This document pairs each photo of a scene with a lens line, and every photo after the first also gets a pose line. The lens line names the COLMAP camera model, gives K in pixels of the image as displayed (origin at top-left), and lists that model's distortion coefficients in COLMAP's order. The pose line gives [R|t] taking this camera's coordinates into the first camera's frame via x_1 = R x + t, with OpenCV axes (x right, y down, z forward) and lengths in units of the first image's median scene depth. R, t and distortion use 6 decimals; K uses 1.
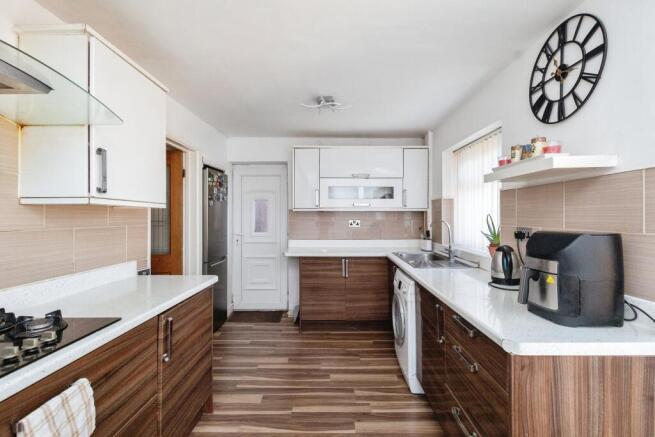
lens RADIAL K [[305.3, 0, 342.3], [0, 305.3, 224.2], [0, 0, 1]] dist [0.008253, -0.000421]
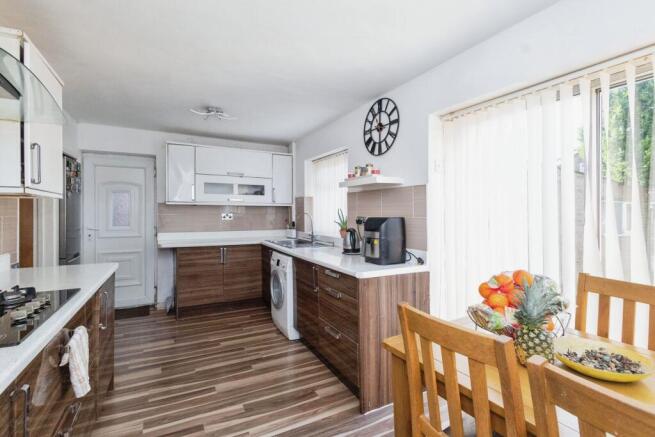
lens RADIAL K [[306.2, 0, 327.1], [0, 306.2, 216.0], [0, 0, 1]] dist [0.001174, -0.000015]
pose [[0.902189, 0.001184, 0.431339, -0.181767], [0.004954, 0.999902, -0.013106, 0.019156], [-0.431313, 0.013961, 0.902095, -0.257667]]
